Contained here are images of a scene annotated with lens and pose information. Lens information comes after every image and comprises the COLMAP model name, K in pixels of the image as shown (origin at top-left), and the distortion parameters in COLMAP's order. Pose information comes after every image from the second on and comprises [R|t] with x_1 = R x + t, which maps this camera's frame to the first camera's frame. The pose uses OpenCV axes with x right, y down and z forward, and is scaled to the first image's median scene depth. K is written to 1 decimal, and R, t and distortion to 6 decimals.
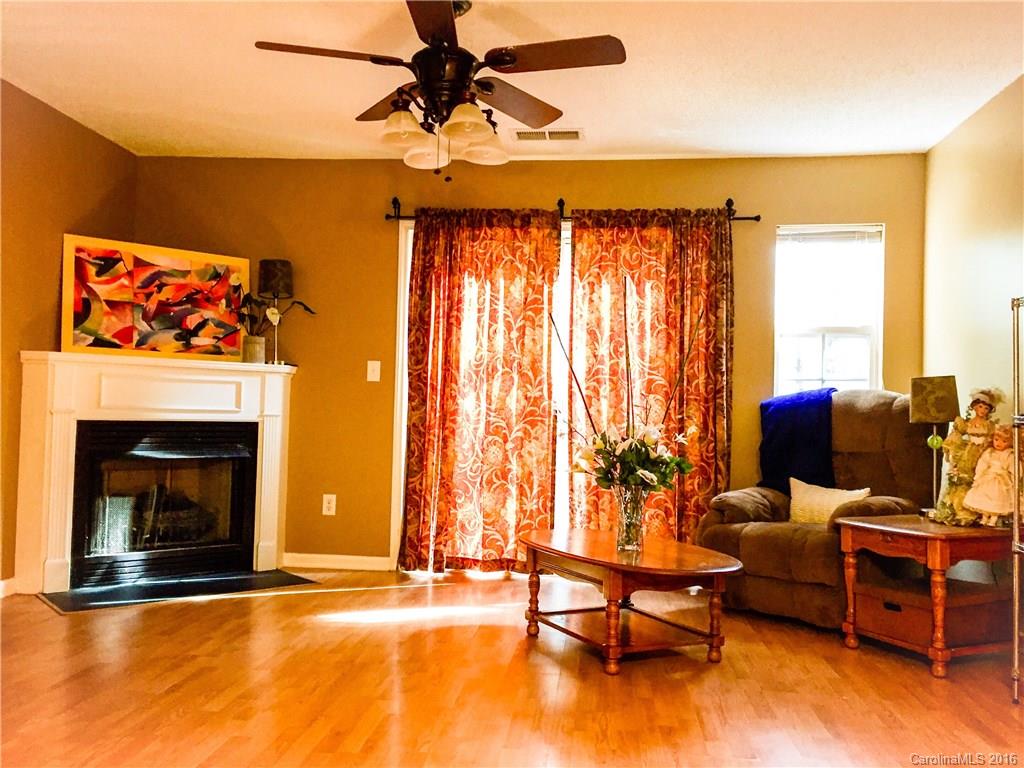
lens RADIAL K [[872.4, 0, 514.0], [0, 872.4, 386.9], [0, 0, 1]] dist [0.089076, -0.104578]
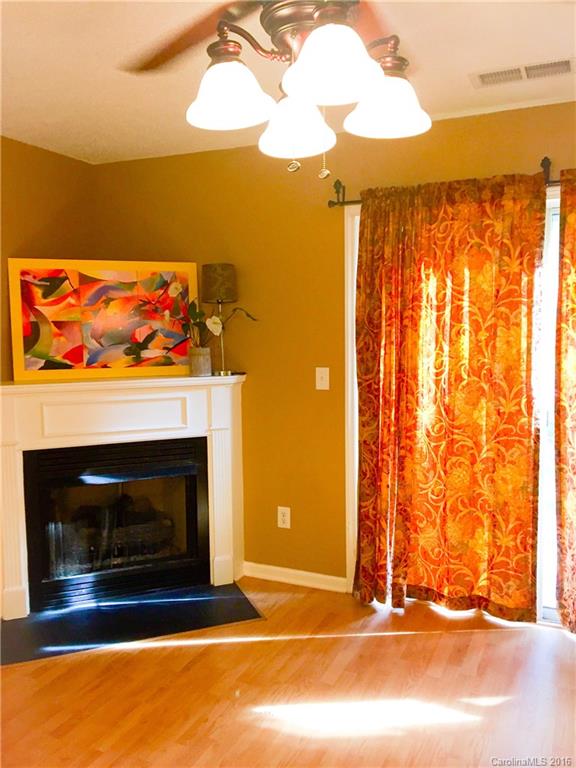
lens RADIAL K [[654.3, 0, 286.5], [0, 654.3, 386.2], [0, 0, 1]] dist [0.089076, -0.104578]
pose [[0.944749, -0.005847, -0.327743, 0.028923], [0.046842, 0.991988, 0.117328, -0.095132], [0.324431, -0.126197, 0.937453, 0.355880]]
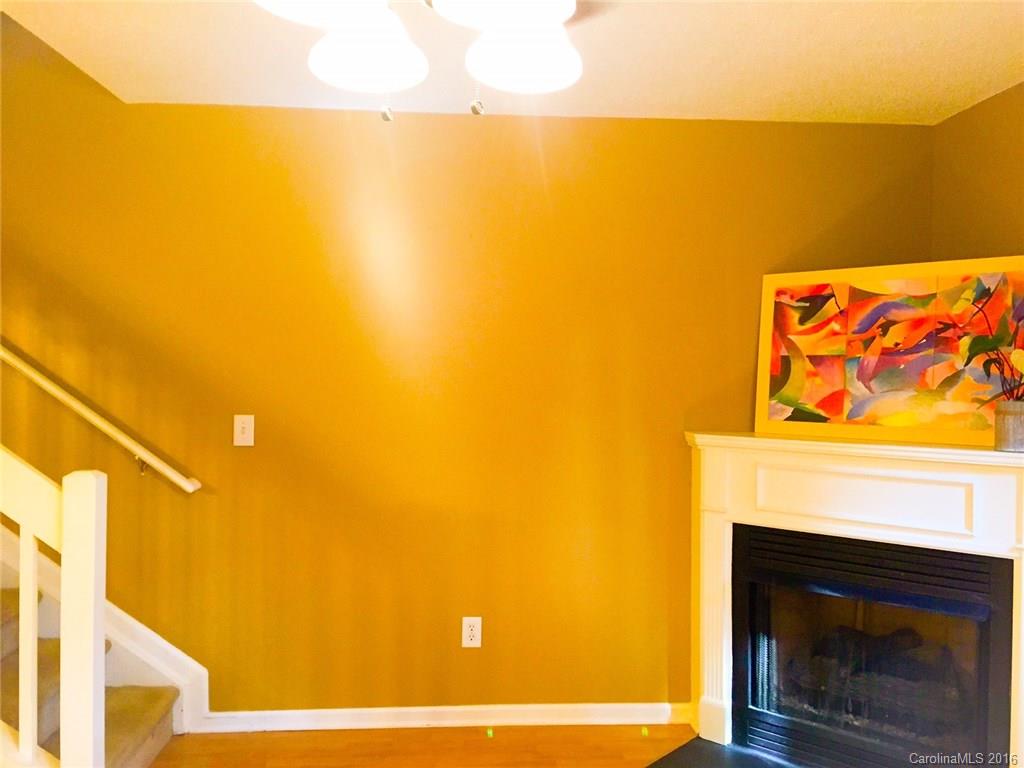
lens RADIAL K [[872.4, 0, 517.7], [0, 872.4, 386.6], [0, 0, 1]] dist [0.089076, -0.104578]
pose [[0.174941, -0.007669, -0.984549, 0.194624], [0.026536, 0.999643, -0.003072, -0.072598], [0.984221, -0.025588, 0.175082, 0.602270]]
